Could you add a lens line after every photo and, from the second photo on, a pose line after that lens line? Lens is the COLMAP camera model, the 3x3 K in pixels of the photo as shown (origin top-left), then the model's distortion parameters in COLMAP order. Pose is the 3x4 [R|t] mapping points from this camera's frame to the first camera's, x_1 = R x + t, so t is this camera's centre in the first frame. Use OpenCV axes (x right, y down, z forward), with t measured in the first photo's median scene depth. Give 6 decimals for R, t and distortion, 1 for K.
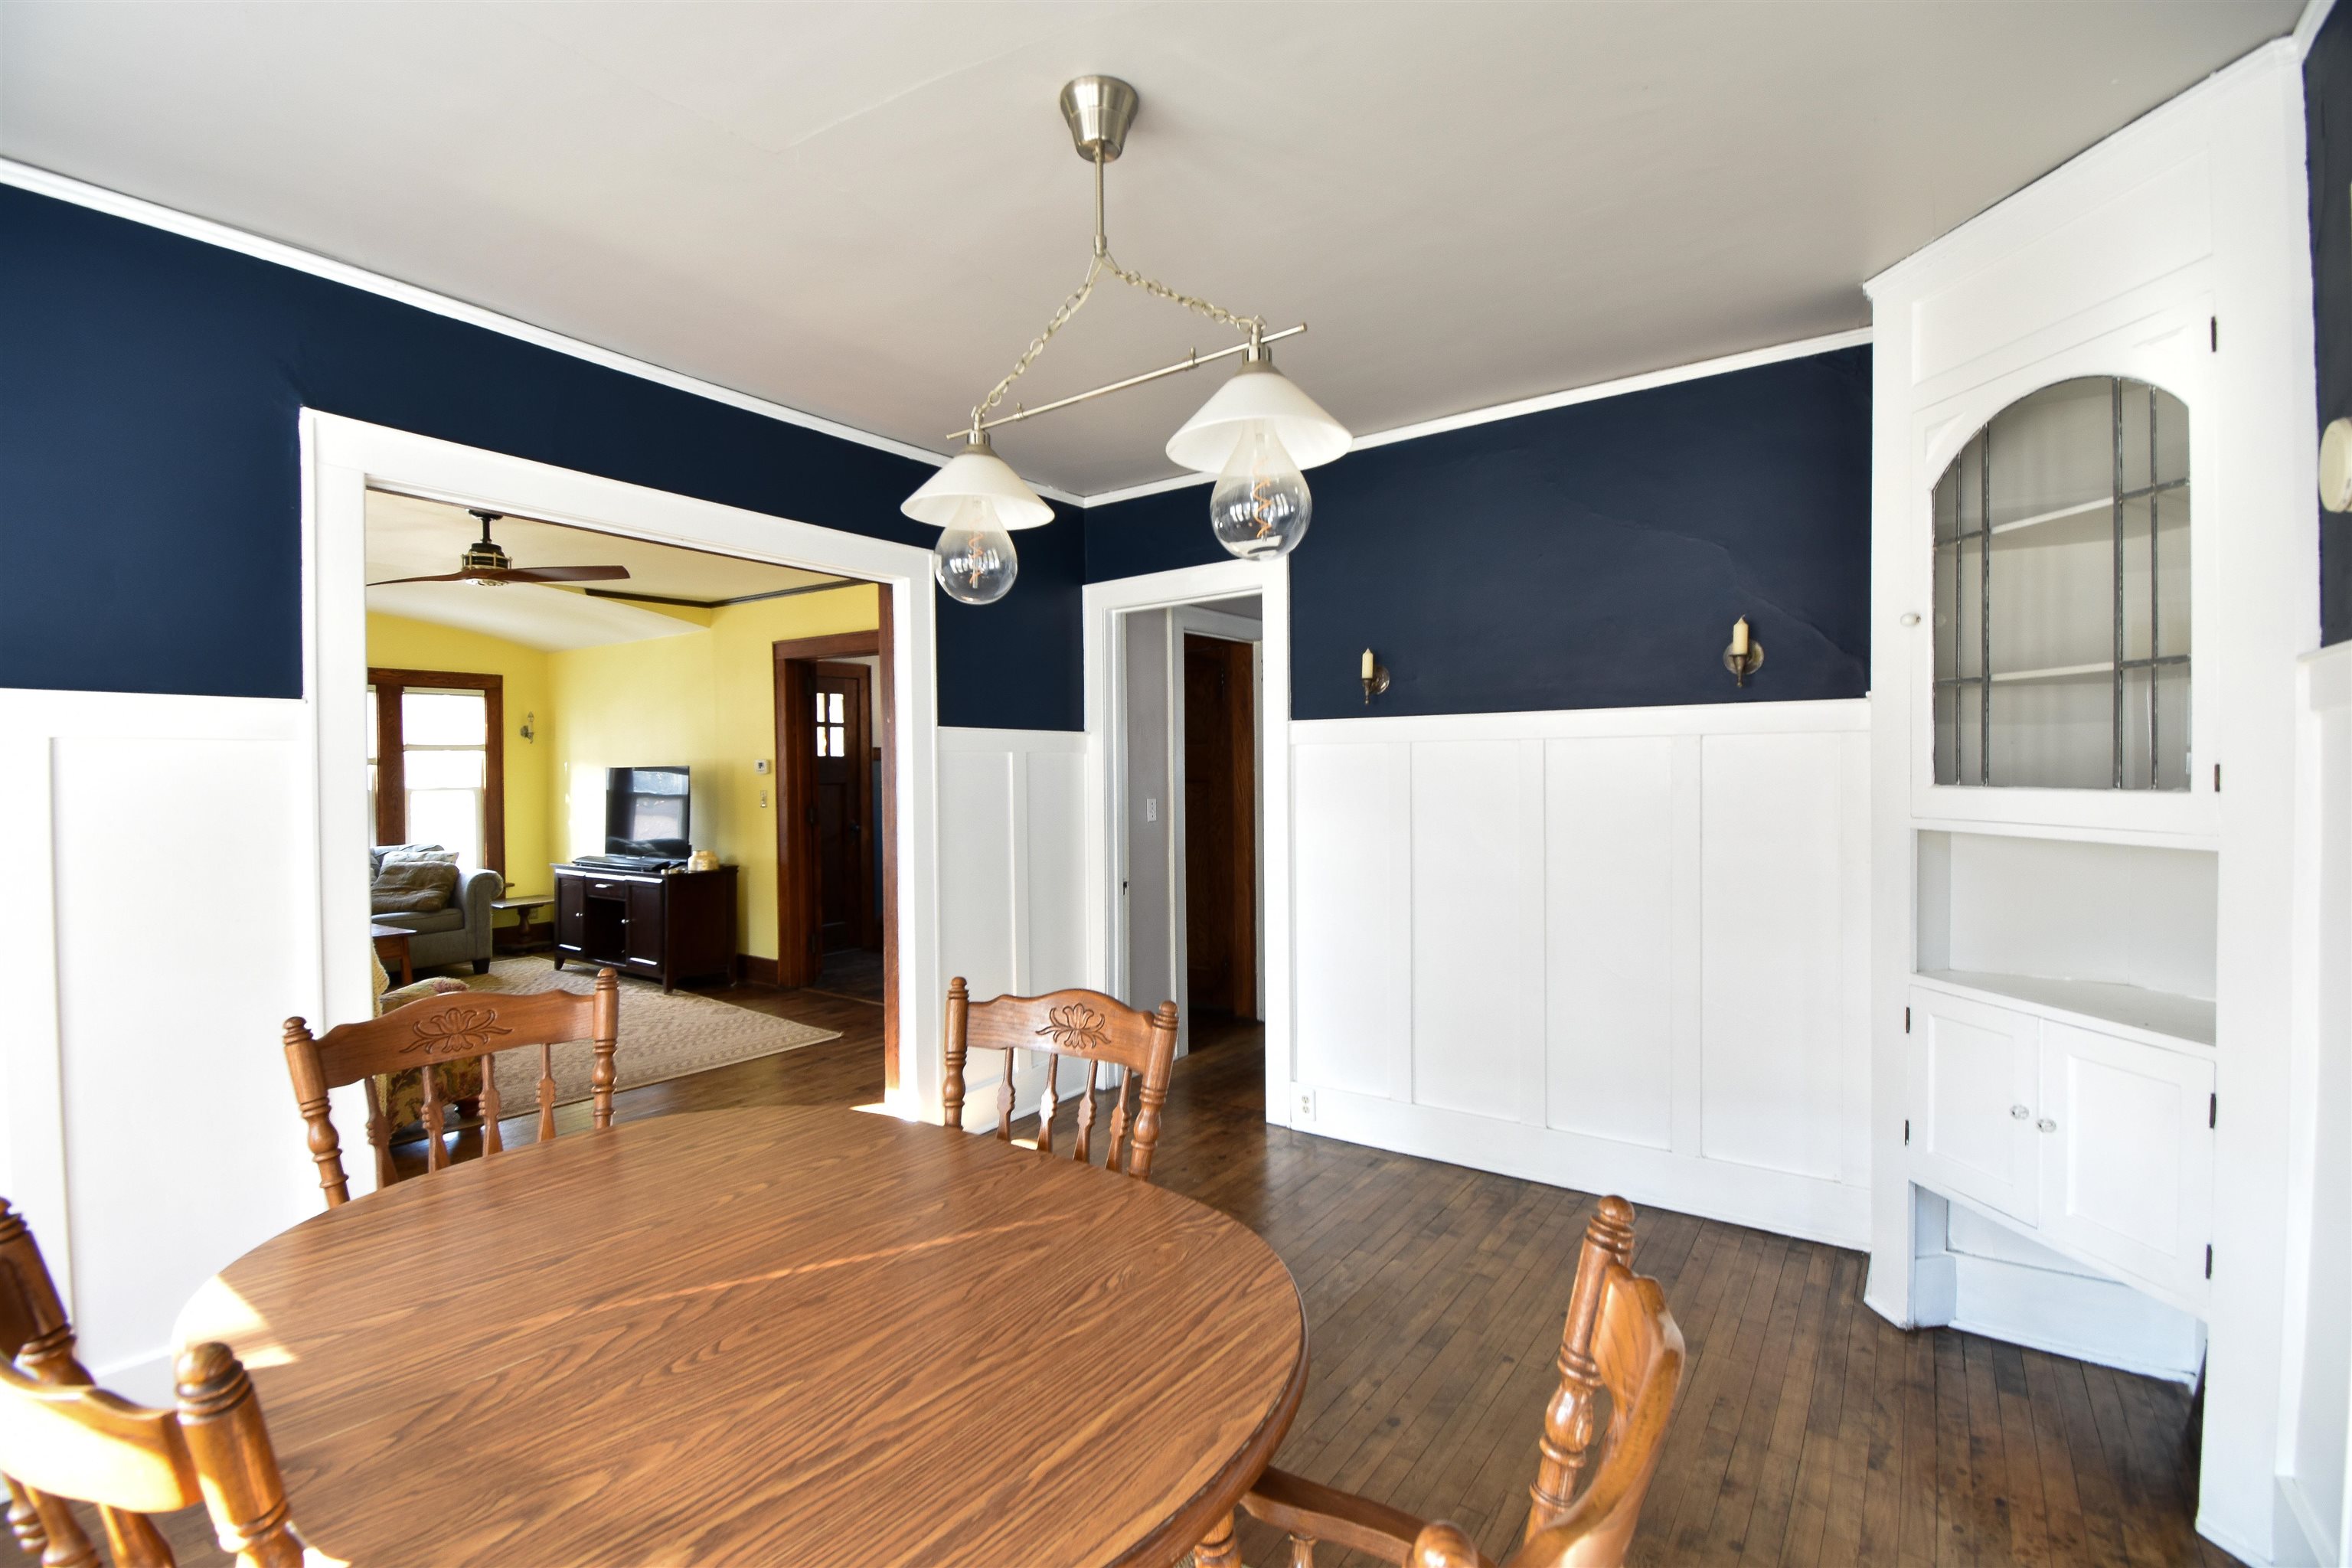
lens RADIAL K [[1035.6, 0, 1182.8], [0, 1035.6, 779.3], [0, 0, 1]] dist [0.019465, -0.024577]
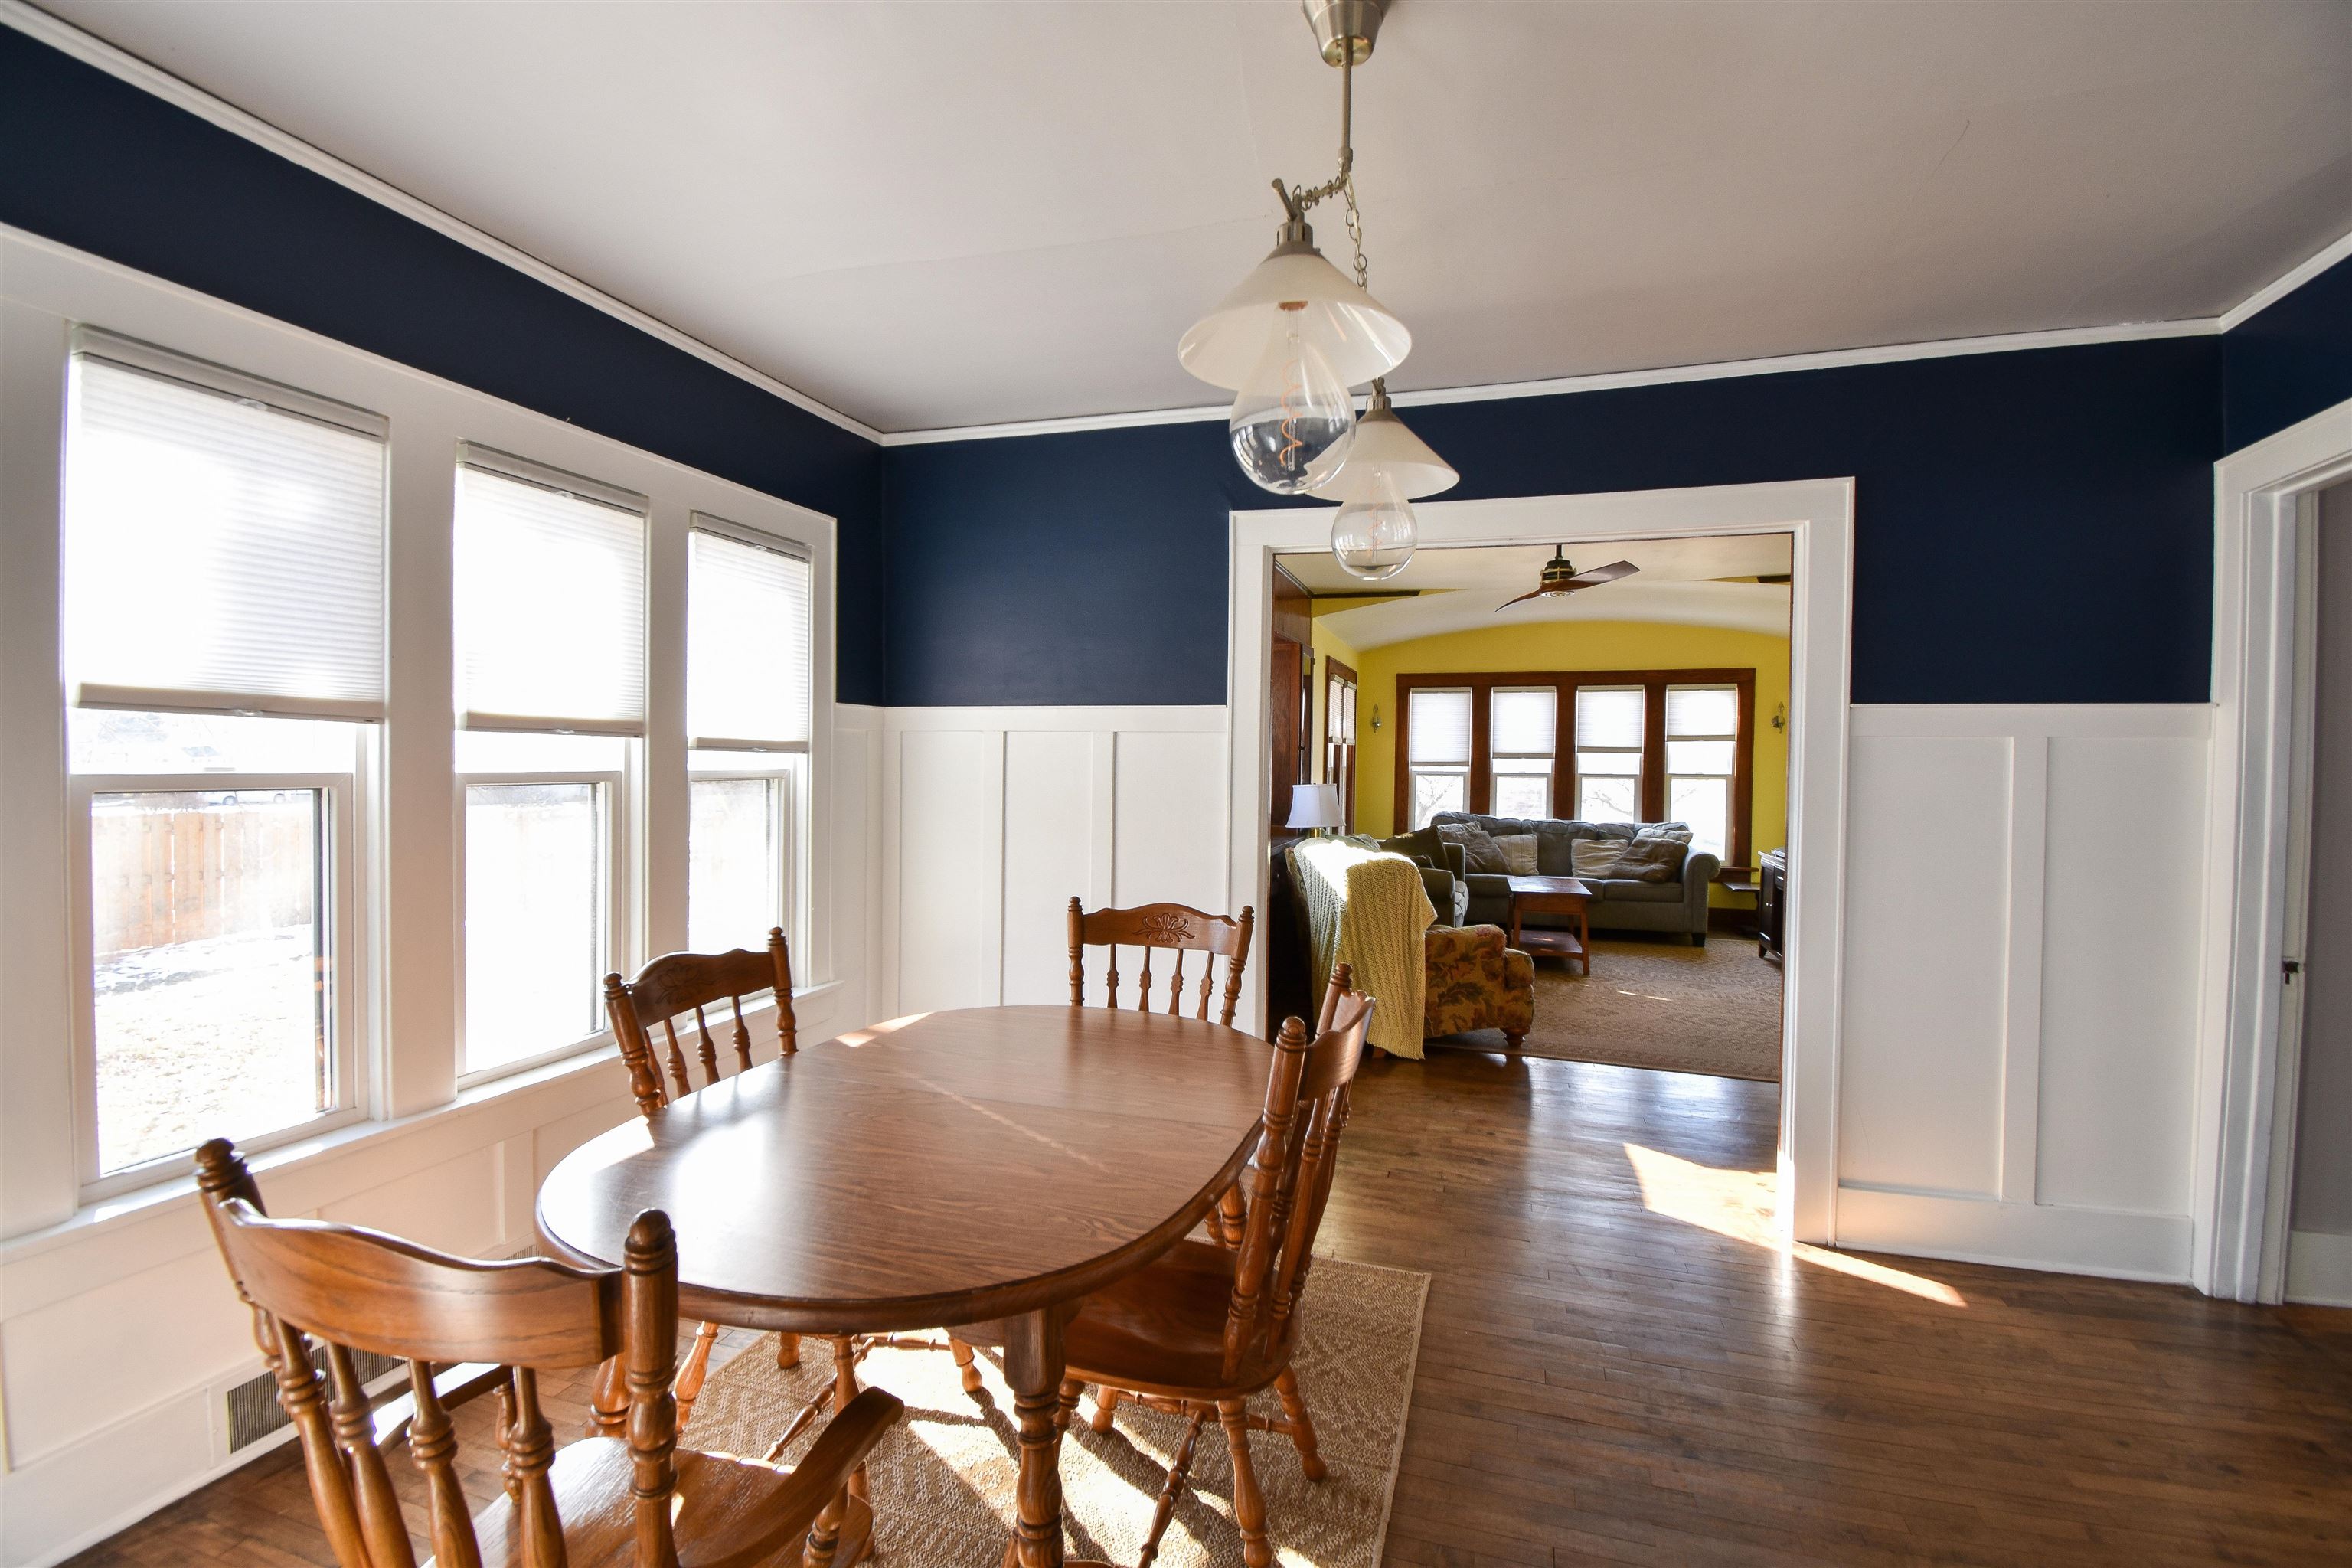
lens RADIAL K [[1034.0, 0, 1181.1], [0, 1034.0, 780.1], [0, 0, 1]] dist [0.027762, -0.032242]
pose [[0.303957, 0.031405, -0.952168, 0.296989], [-0.023249, 0.999403, 0.025541, -0.002254], [0.952402, 0.014374, 0.304506, 0.243958]]
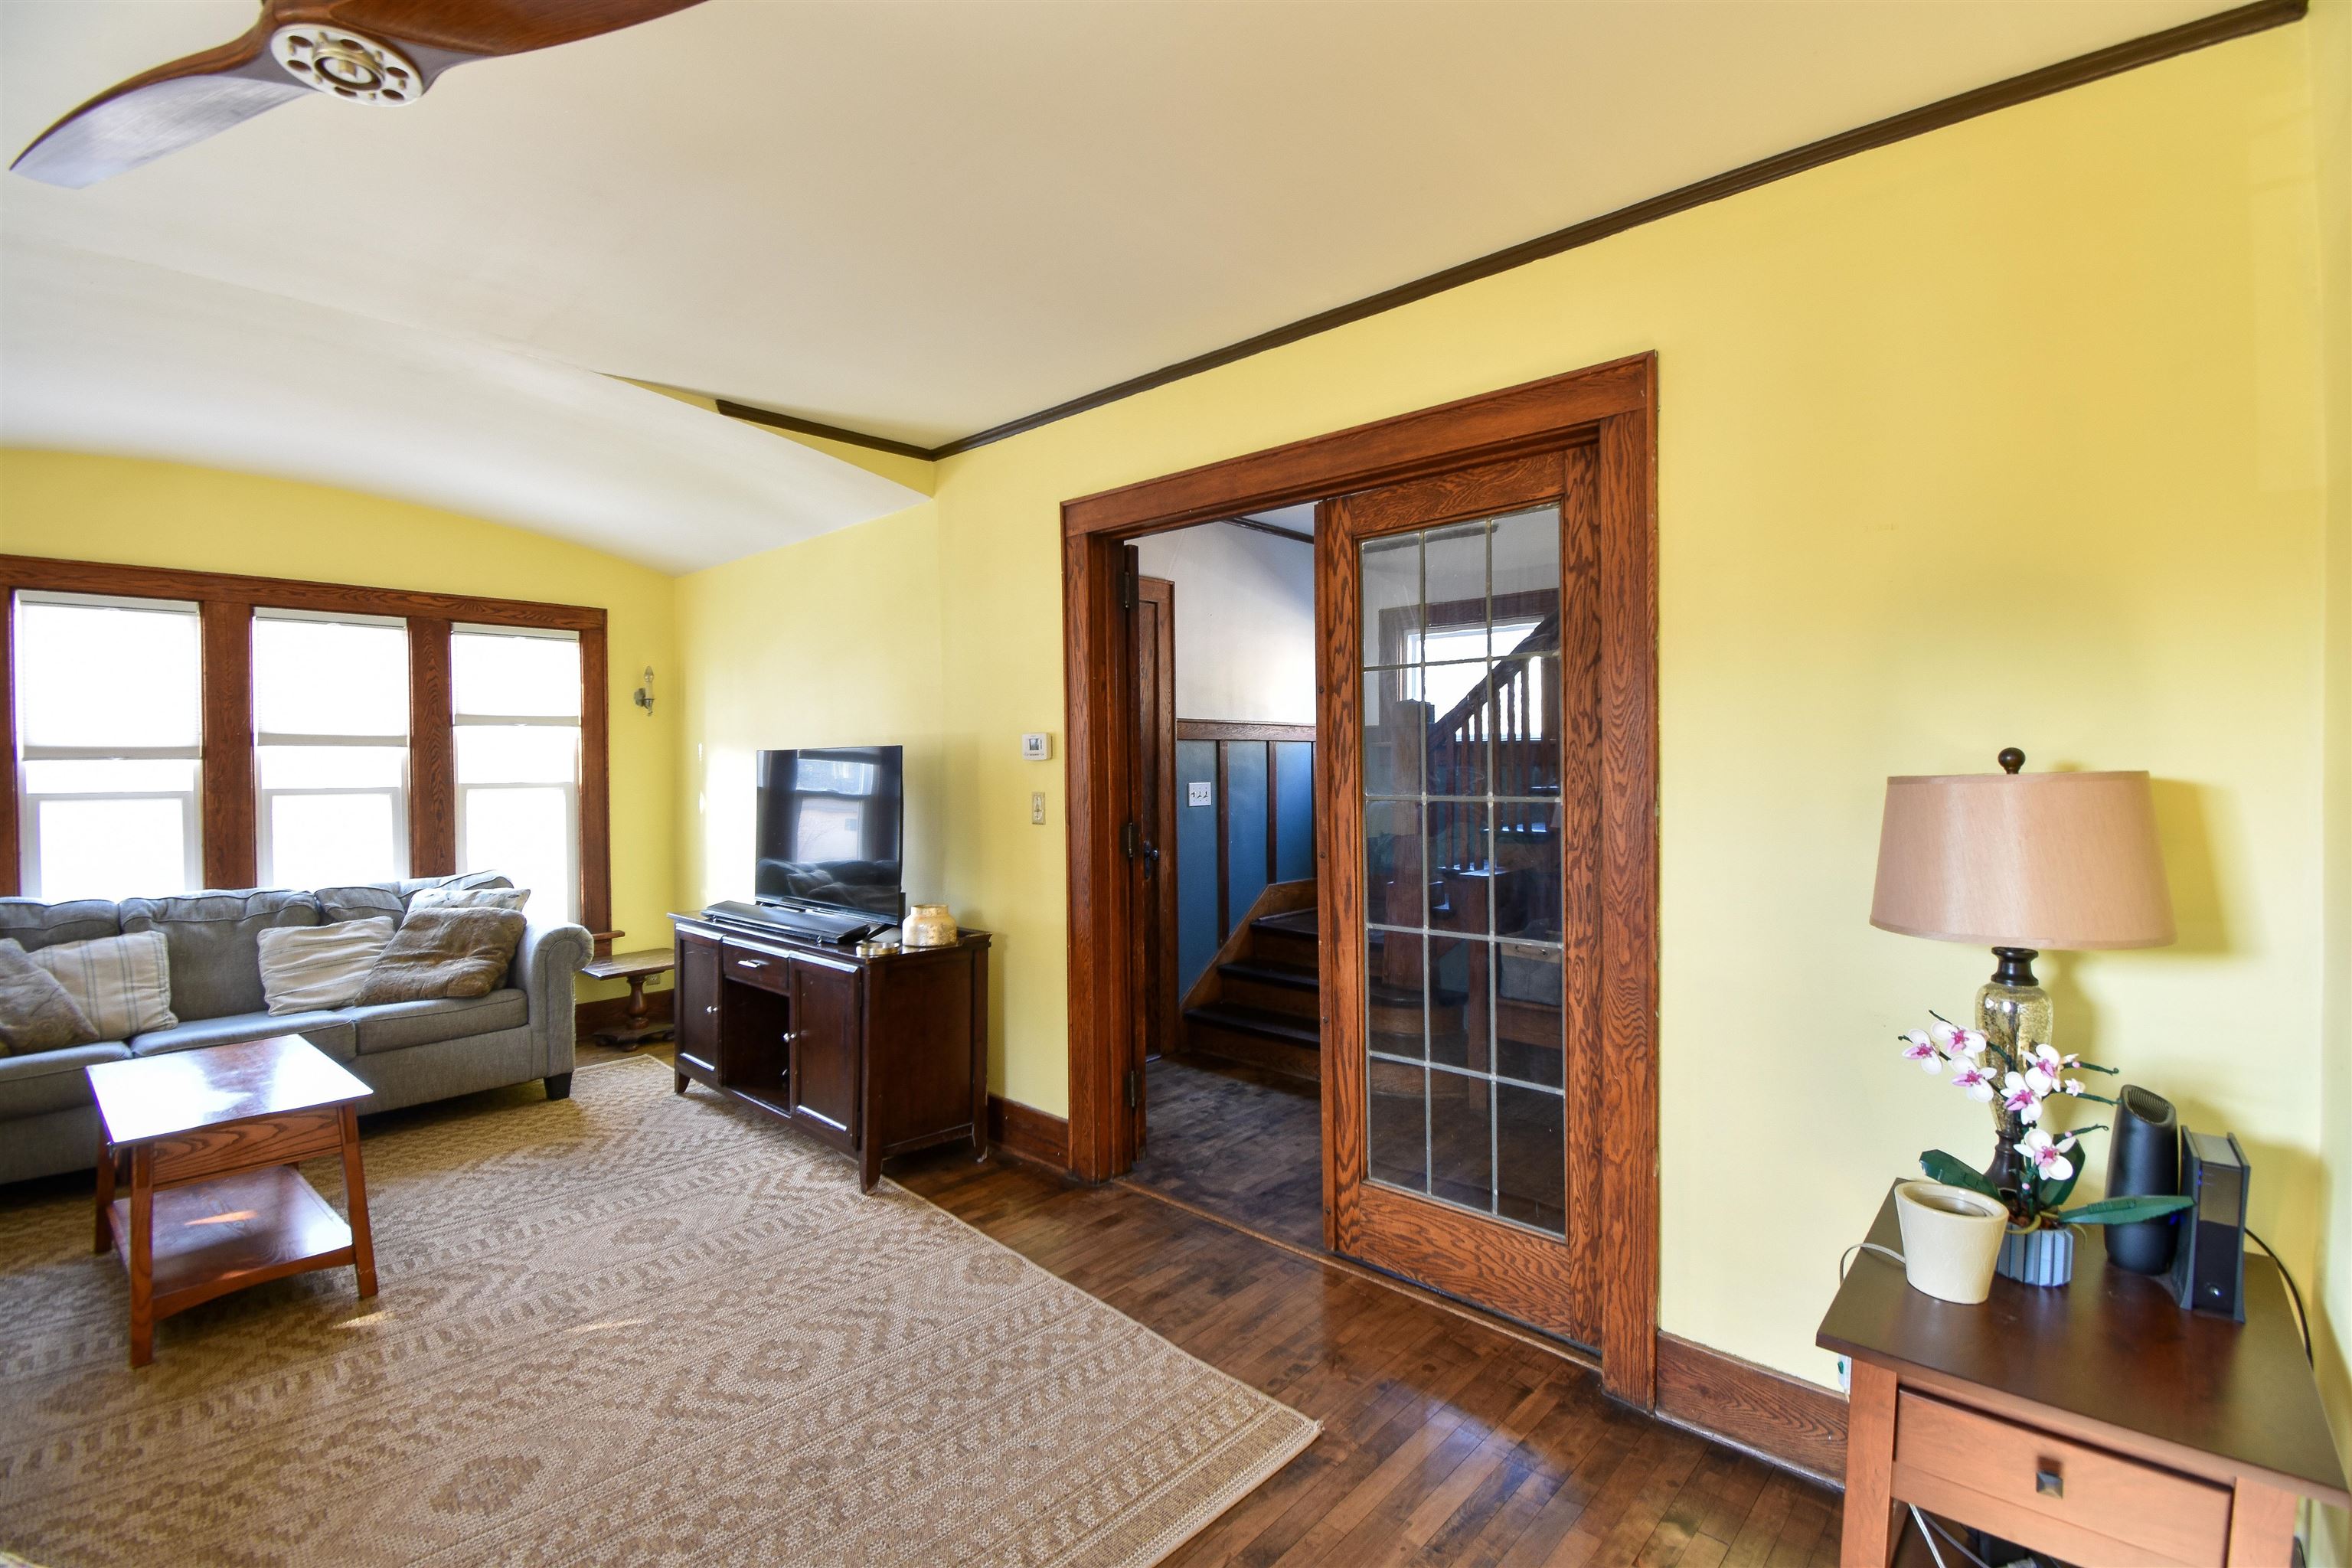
lens RADIAL K [[1035.6, 0, 1182.8], [0, 1035.6, 779.3], [0, 0, 1]] dist [0.019465, -0.024577]
pose [[0.992285, 0.002581, -0.123954, -0.393283], [-0.001954, 0.999985, 0.005174, 0.002281], [0.123966, -0.004892, 0.992274, 0.723015]]
